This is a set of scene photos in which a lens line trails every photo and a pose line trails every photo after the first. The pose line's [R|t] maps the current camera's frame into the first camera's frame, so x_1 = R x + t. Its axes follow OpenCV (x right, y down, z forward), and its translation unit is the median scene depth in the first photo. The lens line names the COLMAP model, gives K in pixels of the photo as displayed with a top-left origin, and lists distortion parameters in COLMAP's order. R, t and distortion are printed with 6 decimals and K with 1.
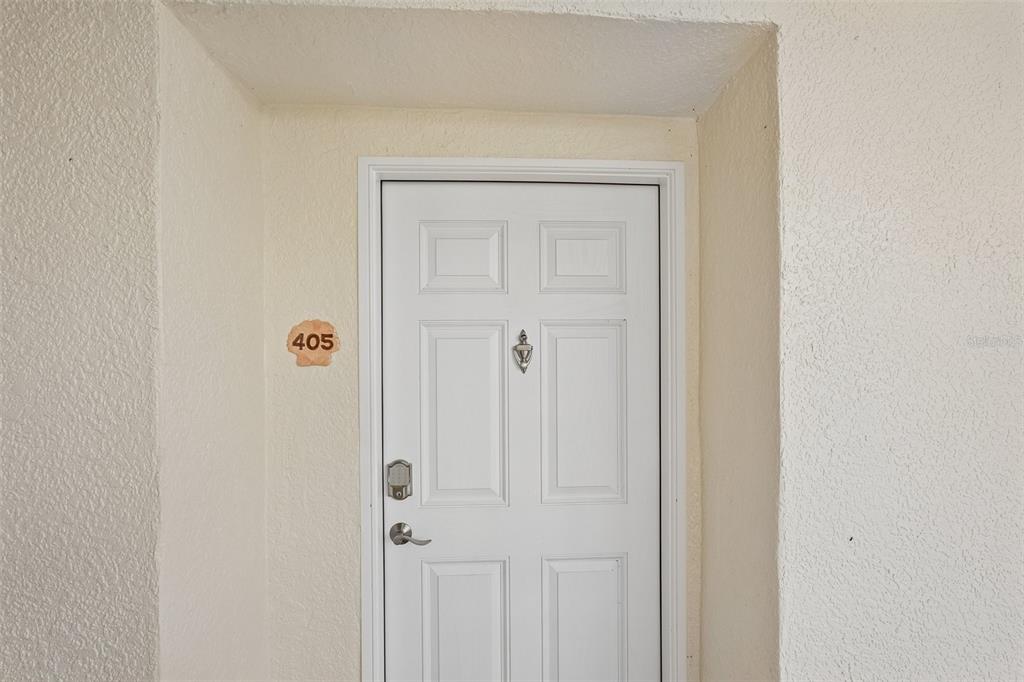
lens RADIAL K [[451.4, 0, 513.6], [0, 451.4, 344.4], [0, 0, 1]] dist [-0.016970, 0.008022]
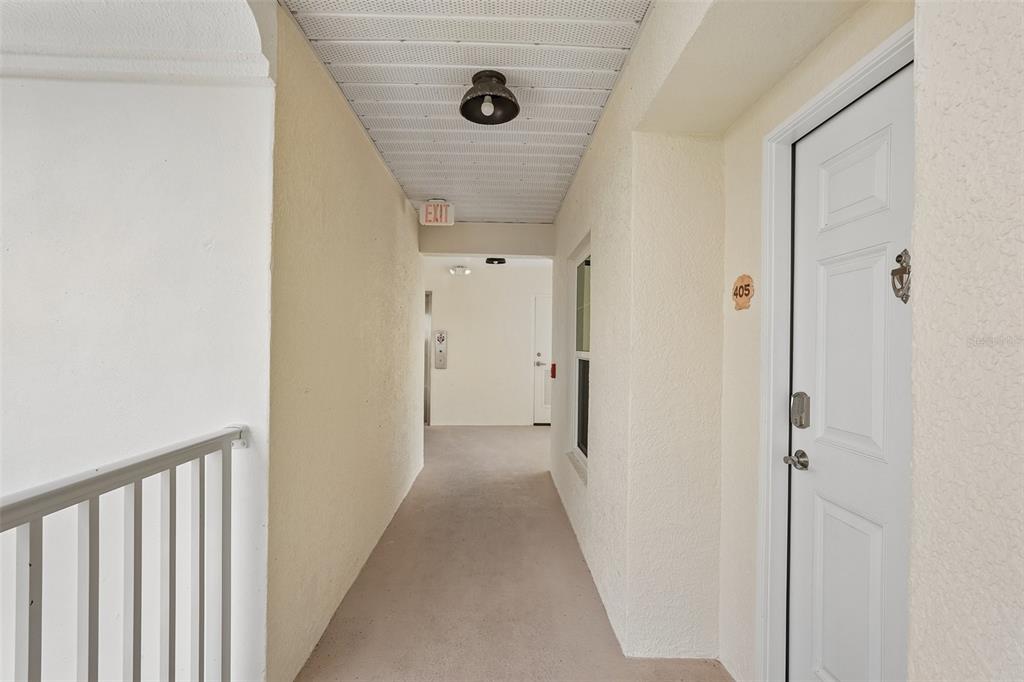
lens RADIAL K [[451.4, 0, 513.6], [0, 451.4, 344.4], [0, 0, 1]] dist [-0.016970, 0.008022]
pose [[-0.027914, 0.003669, -0.999604, 0.848176], [-0.009771, 0.999944, 0.003943, 0.142516], [0.999563, 0.009878, -0.027877, 0.327383]]
